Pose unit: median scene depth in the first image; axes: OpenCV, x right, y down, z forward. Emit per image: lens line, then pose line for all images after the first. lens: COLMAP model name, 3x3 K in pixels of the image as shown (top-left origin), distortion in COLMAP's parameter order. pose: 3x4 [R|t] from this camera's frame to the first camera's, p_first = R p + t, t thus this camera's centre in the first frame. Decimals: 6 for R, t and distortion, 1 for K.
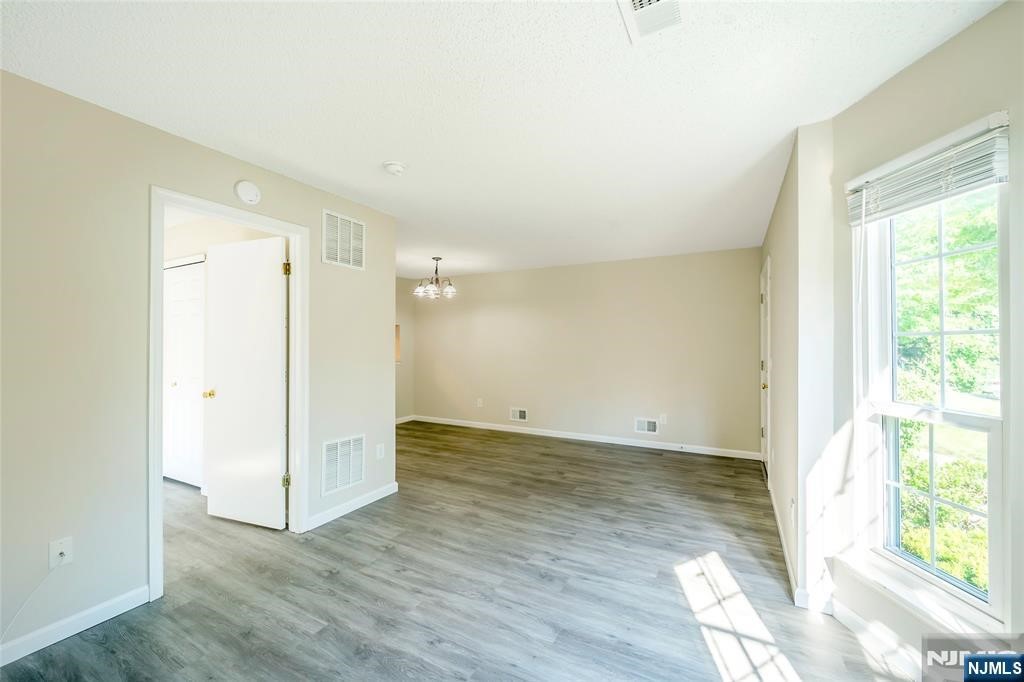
lens RADIAL K [[413.2, 0, 518.5], [0, 413.2, 340.6], [0, 0, 1]] dist [-0.012862, 0.000334]
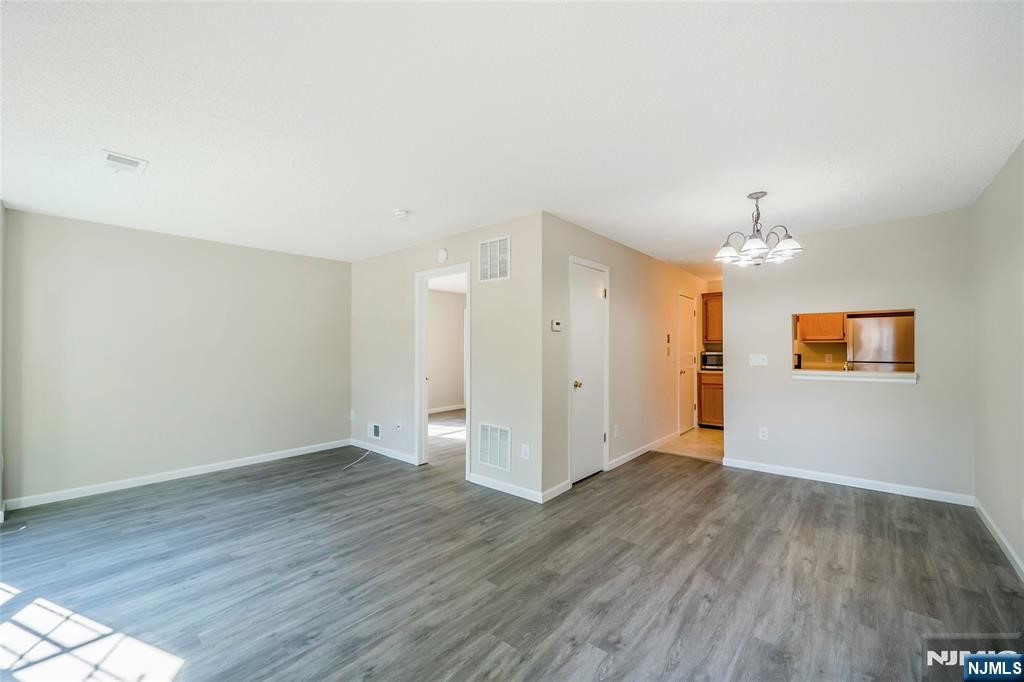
lens RADIAL K [[413.2, 0, 518.1], [0, 413.2, 343.3], [0, 0, 1]] dist [-0.012862, 0.000334]
pose [[-0.224659, -0.001927, -0.974435, 0.738310], [0.003765, 0.999989, -0.002846, 0.005088], [0.974430, -0.004308, -0.224649, 1.359812]]
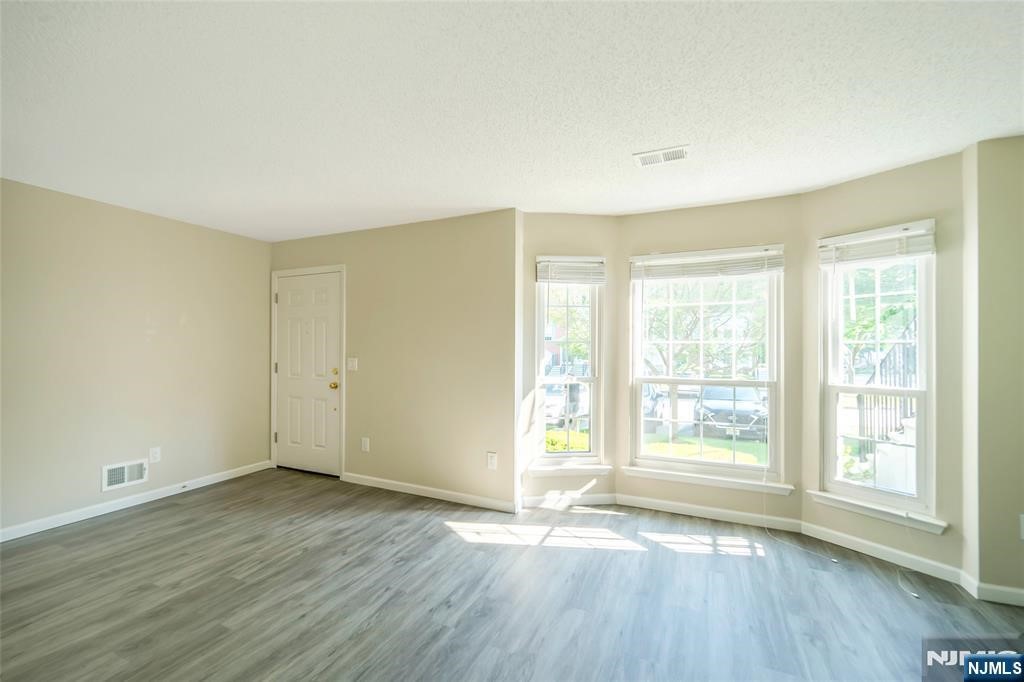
lens RADIAL K [[413.2, 0, 514.4], [0, 413.2, 341.6], [0, 0, 1]] dist [-0.012862, 0.000334]
pose [[-0.062086, 0.010240, 0.998018, -0.619442], [-0.009477, 0.999896, -0.010849, 0.002582], [-0.998026, -0.010132, -0.061983, 0.751731]]
